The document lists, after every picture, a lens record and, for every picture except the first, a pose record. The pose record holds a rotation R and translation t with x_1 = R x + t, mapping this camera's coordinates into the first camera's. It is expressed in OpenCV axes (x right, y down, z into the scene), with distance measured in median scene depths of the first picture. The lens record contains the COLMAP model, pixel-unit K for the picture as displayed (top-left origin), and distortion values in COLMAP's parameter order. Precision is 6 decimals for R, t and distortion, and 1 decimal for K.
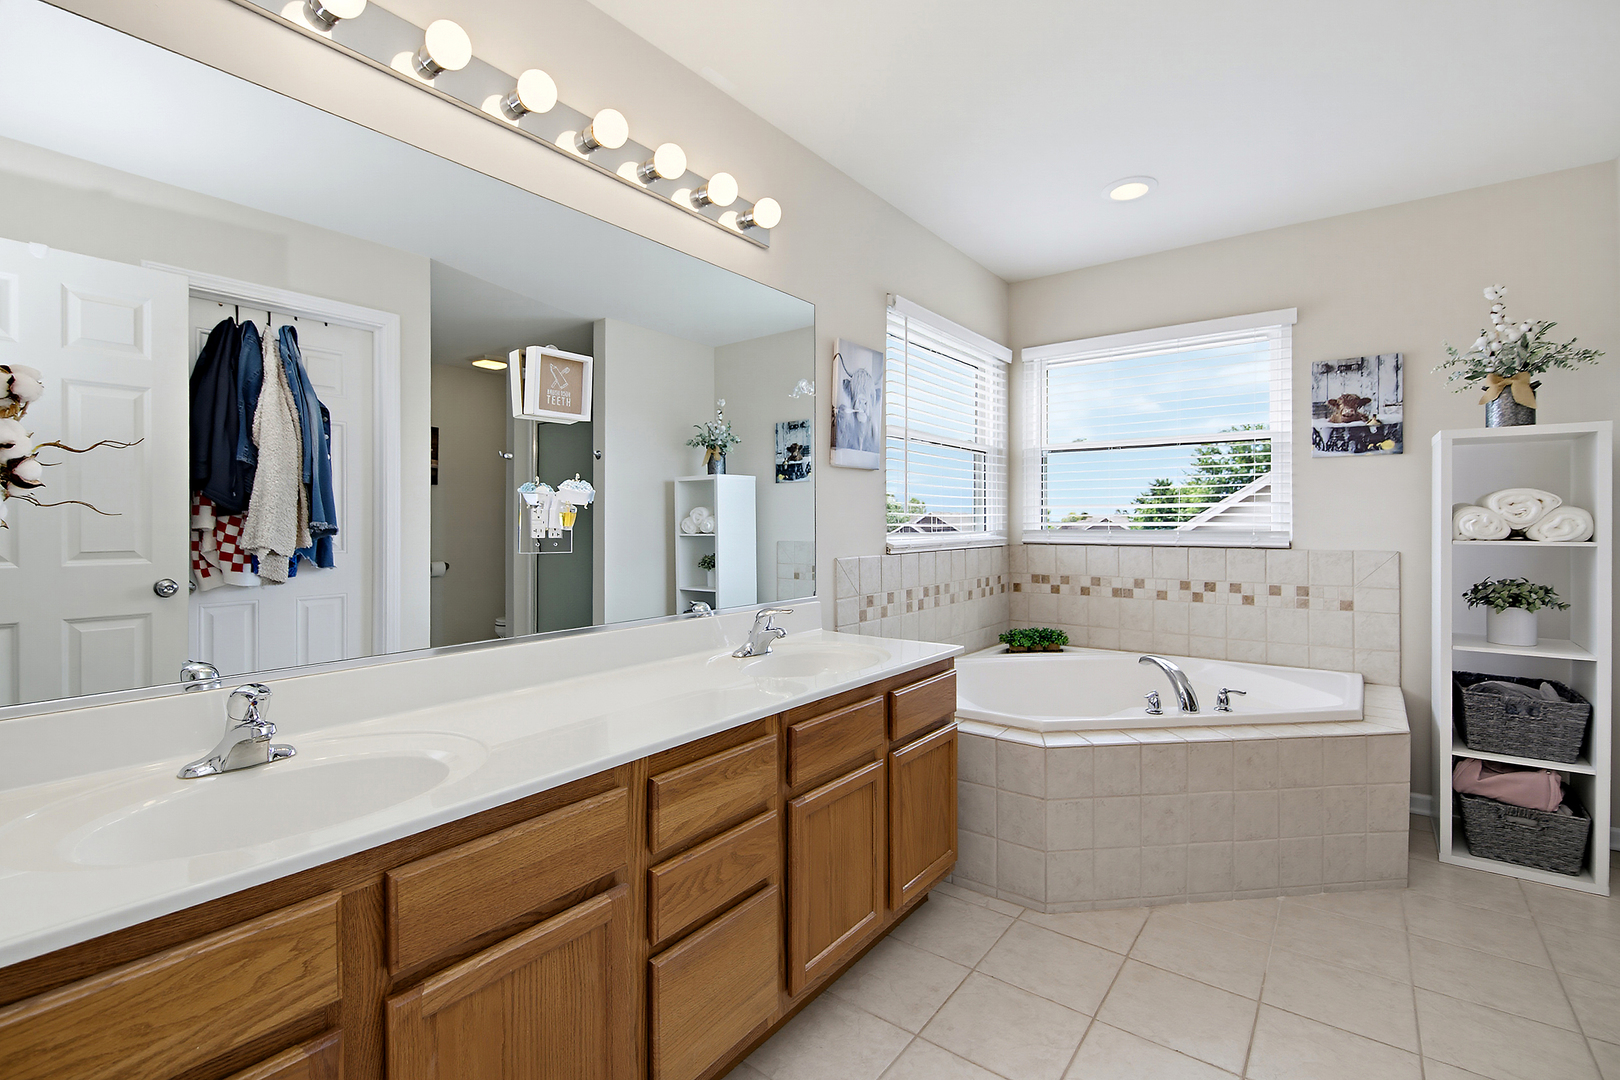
lens RADIAL K [[734.2, 0, 811.6], [0, 734.2, 531.7], [0, 0, 1]] dist [0.004484, -0.004942]
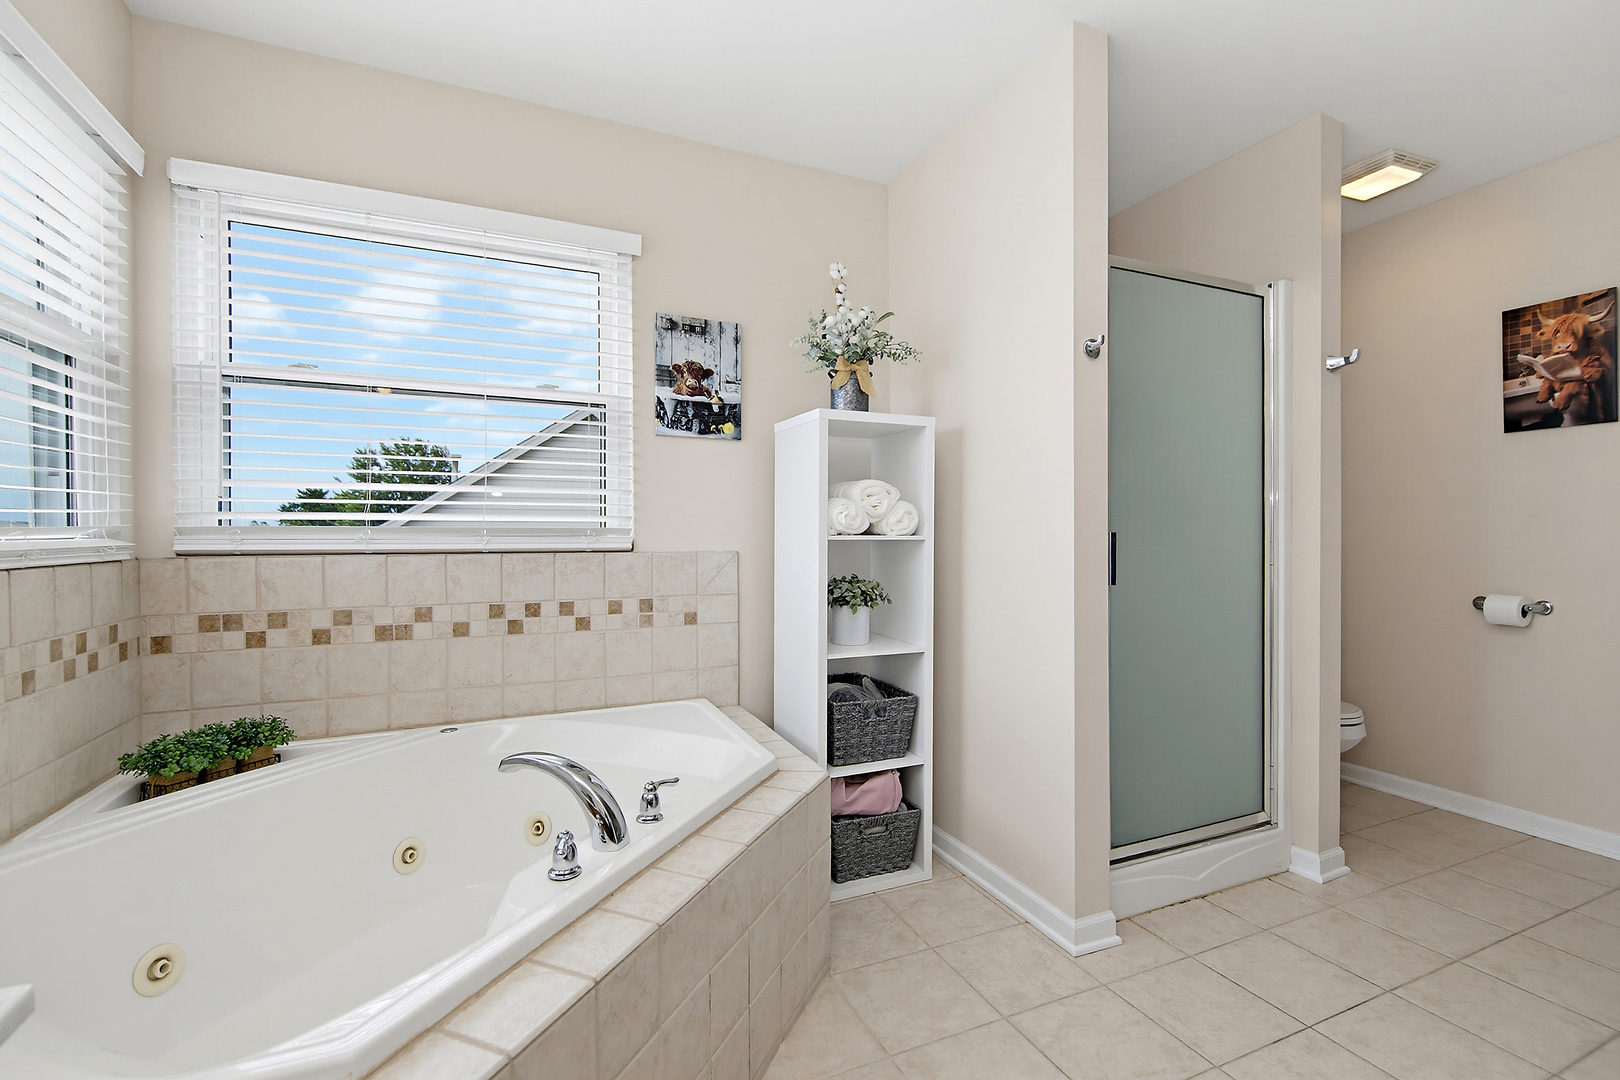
lens RADIAL K [[734.2, 0, 833.3], [0, 734.2, 537.1], [0, 0, 1]] dist [0.004484, -0.004942]
pose [[0.483992, -0.002697, 0.875069, 0.085555], [0.011951, 0.999922, -0.003528, 0.013900], [-0.874991, 0.012166, 0.483986, 0.456708]]
